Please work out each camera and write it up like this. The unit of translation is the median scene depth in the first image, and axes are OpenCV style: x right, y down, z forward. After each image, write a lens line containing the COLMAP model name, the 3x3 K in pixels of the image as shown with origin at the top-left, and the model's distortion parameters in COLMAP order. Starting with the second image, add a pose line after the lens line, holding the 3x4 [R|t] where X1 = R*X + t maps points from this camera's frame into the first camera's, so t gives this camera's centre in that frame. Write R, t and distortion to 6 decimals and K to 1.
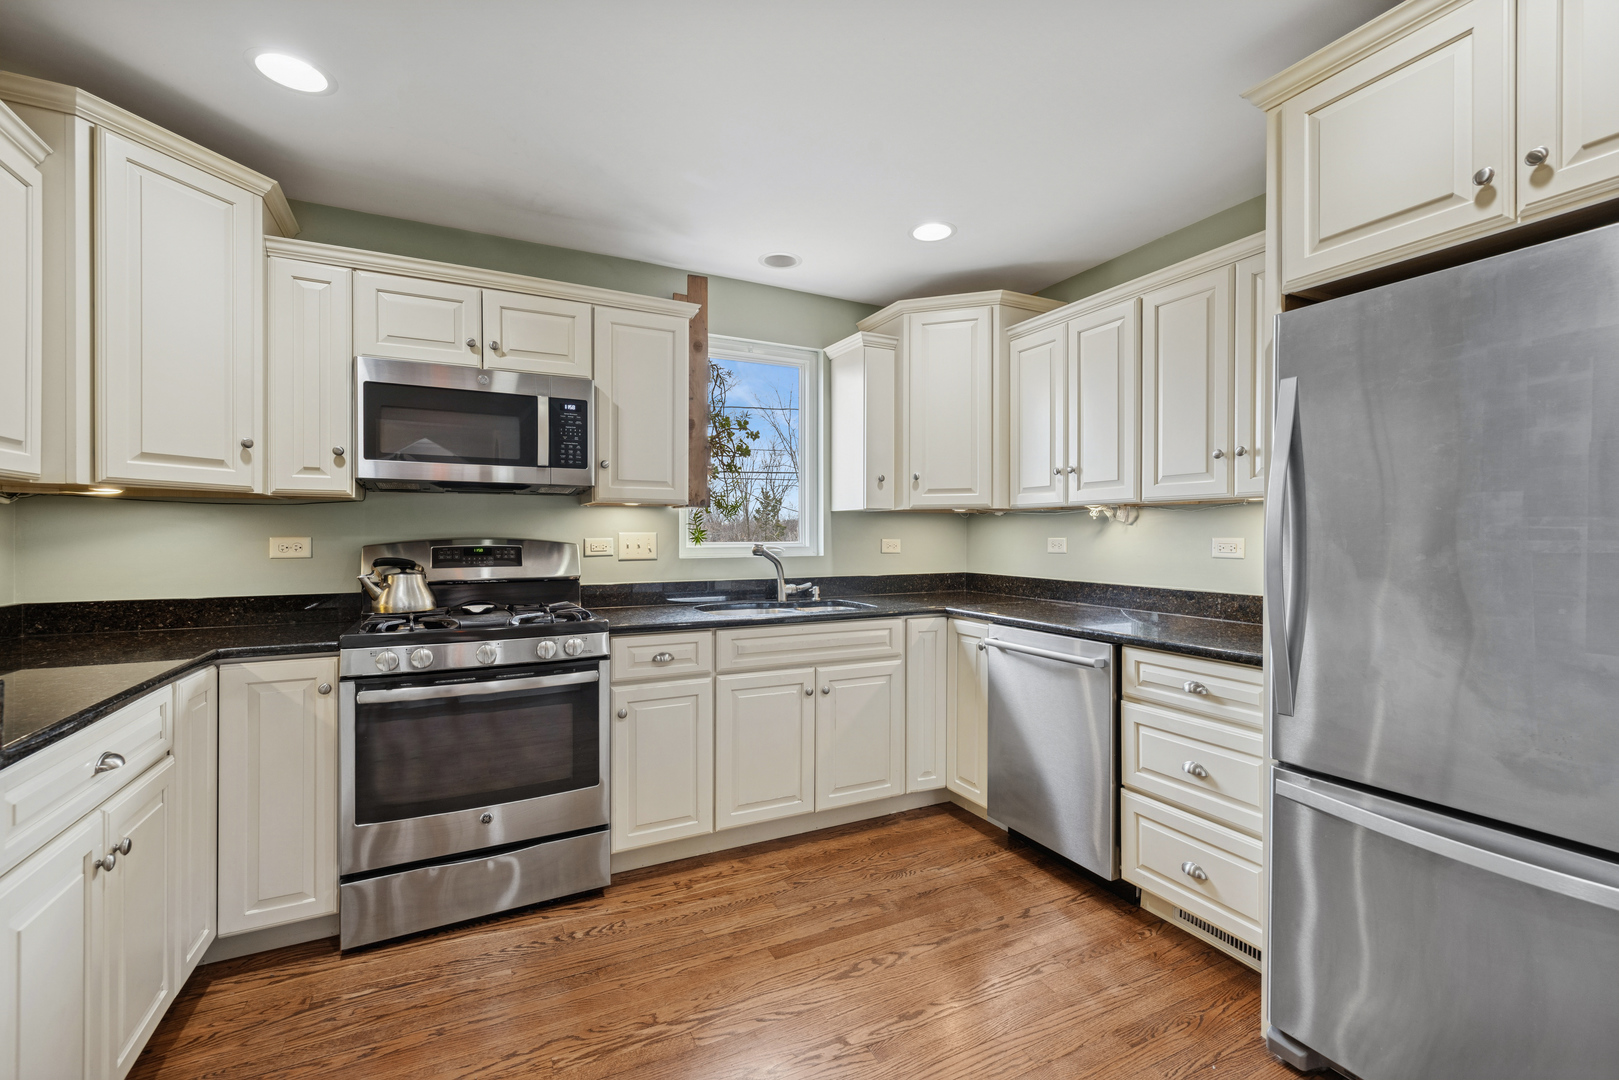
lens RADIAL K [[692.8, 0, 816.9], [0, 692.8, 535.3], [0, 0, 1]] dist [0.004174, -0.001199]
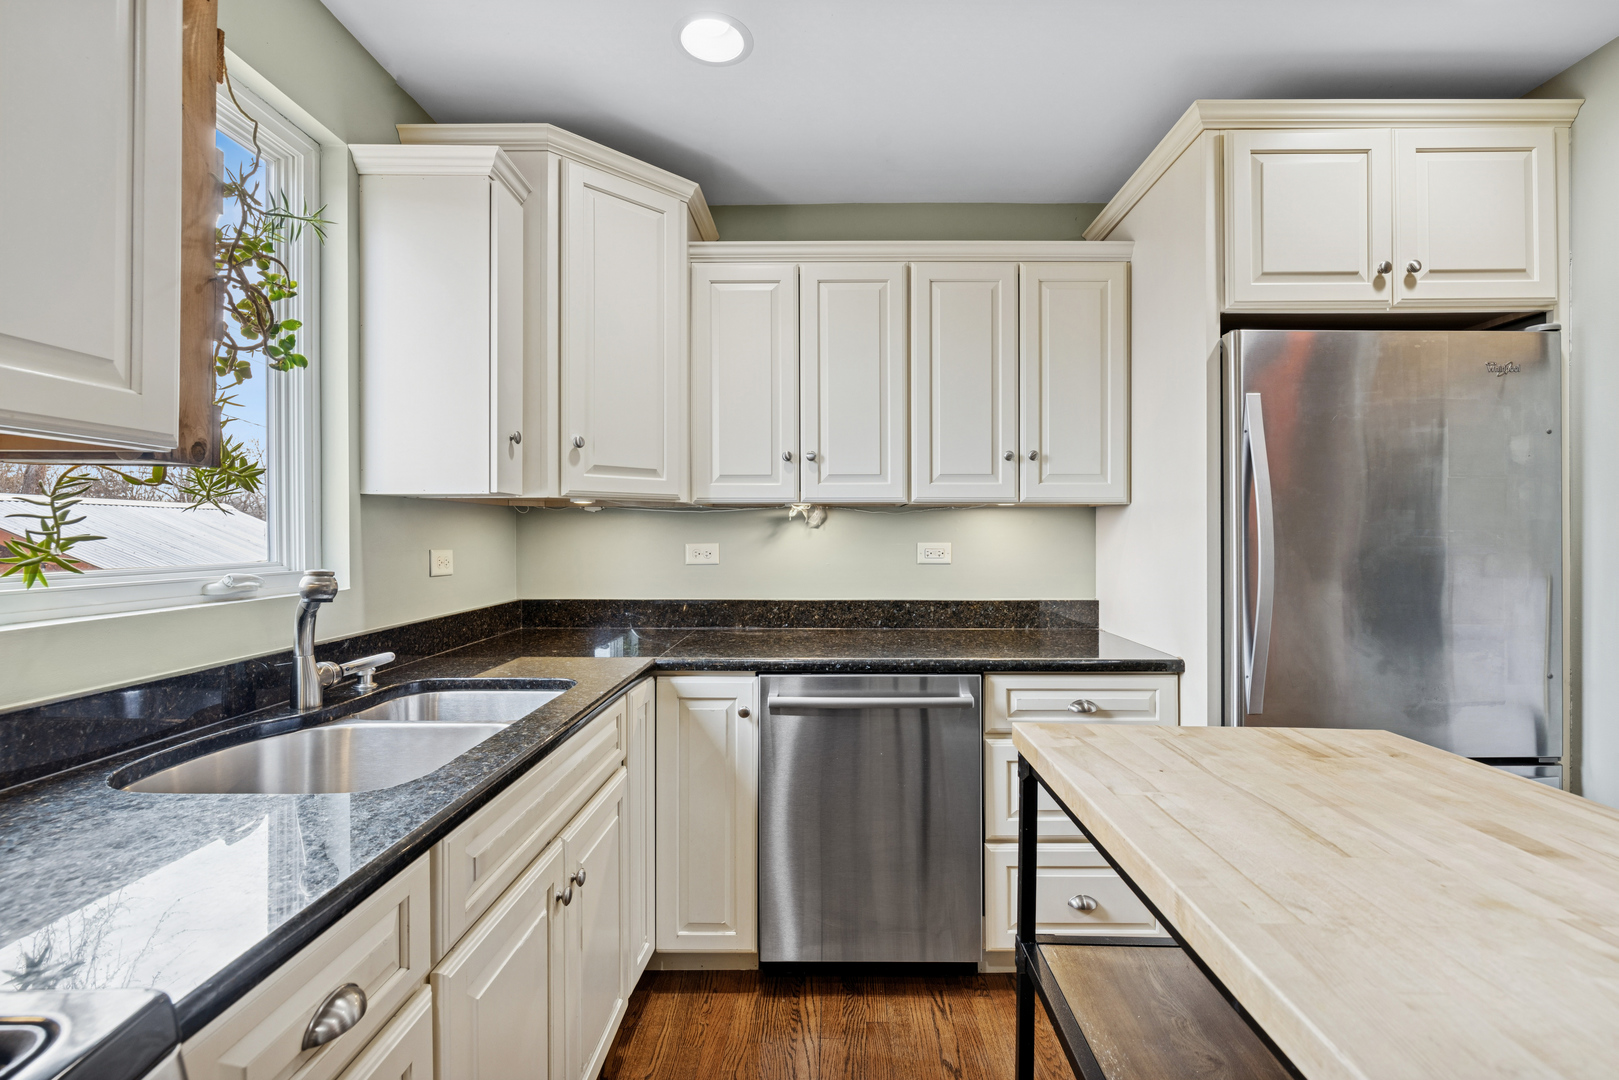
lens RADIAL K [[720.0, 0, 817.0], [0, 720.0, 533.4], [0, 0, 1]] dist [-0.007711, -0.000167]
pose [[0.459893, -0.000128, 0.887975, -0.365541], [0.001771, 0.999998, -0.000774, -0.008971], [-0.887973, 0.001929, 0.459892, 0.671746]]
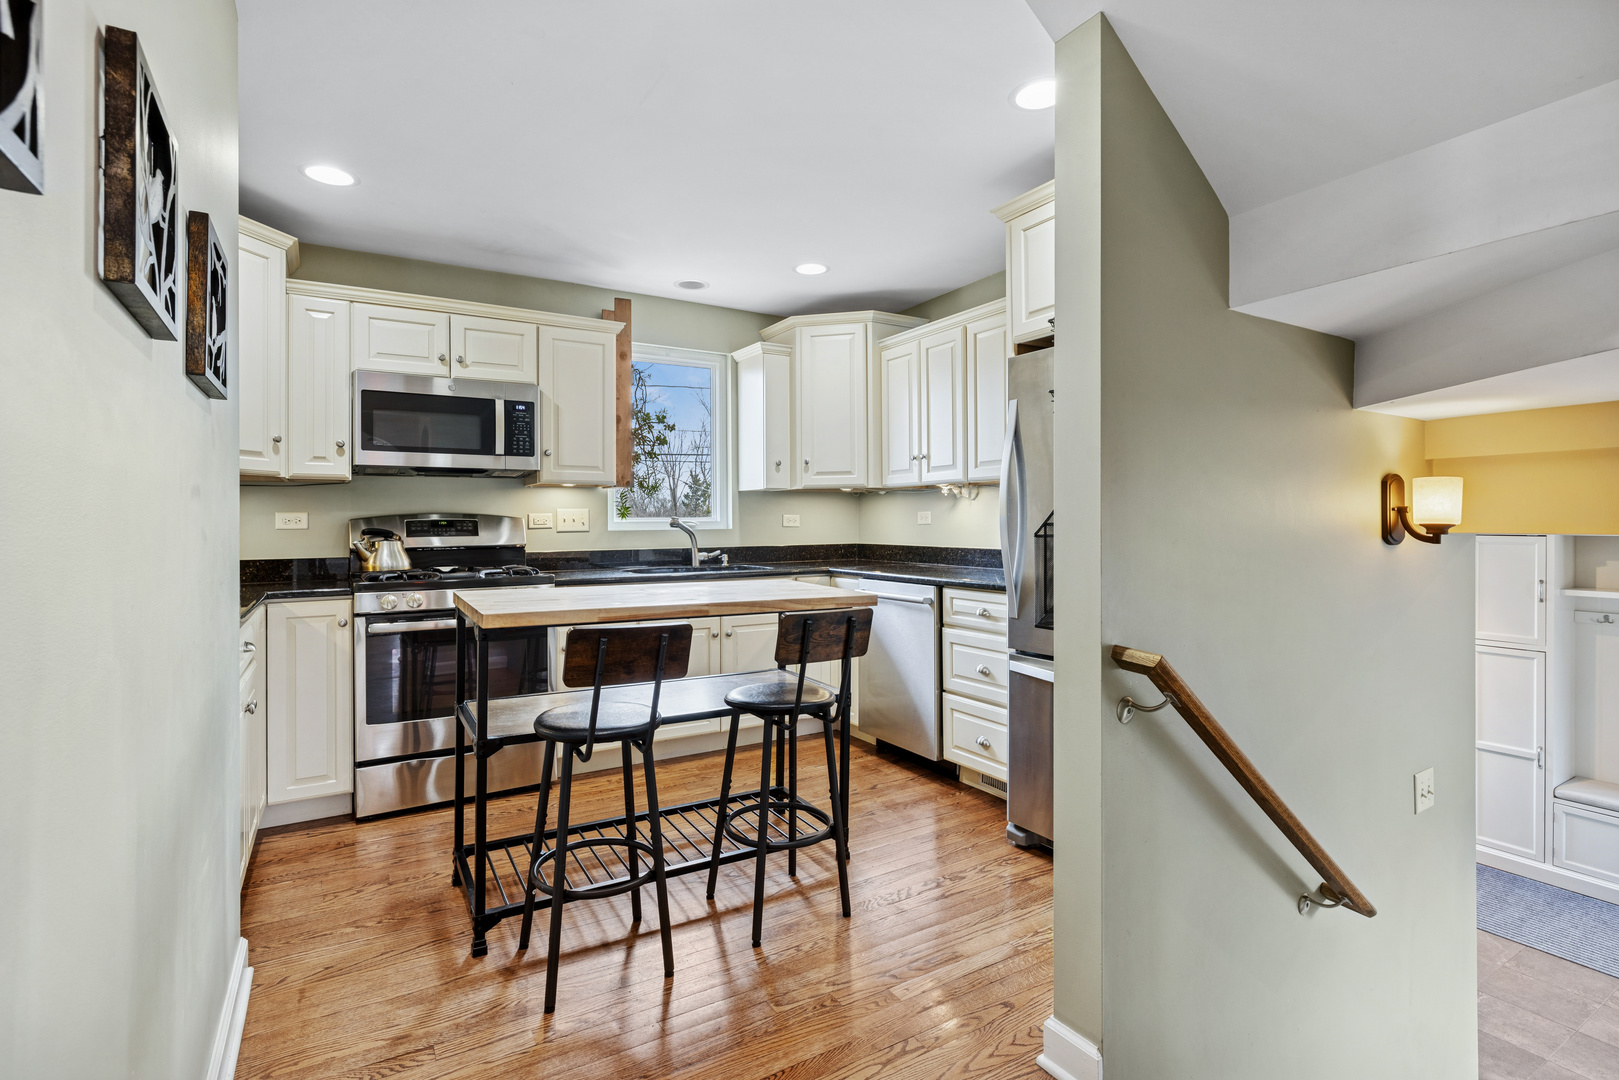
lens RADIAL K [[767.5, 0, 809.6], [0, 767.5, 513.3], [0, 0, 1]] dist [-0.000376, 0.000210]
pose [[0.997290, -0.006927, 0.073246, 0.061147], [0.007840, 0.999895, -0.012176, 0.026806], [-0.073154, 0.012717, 0.997240, -0.412823]]
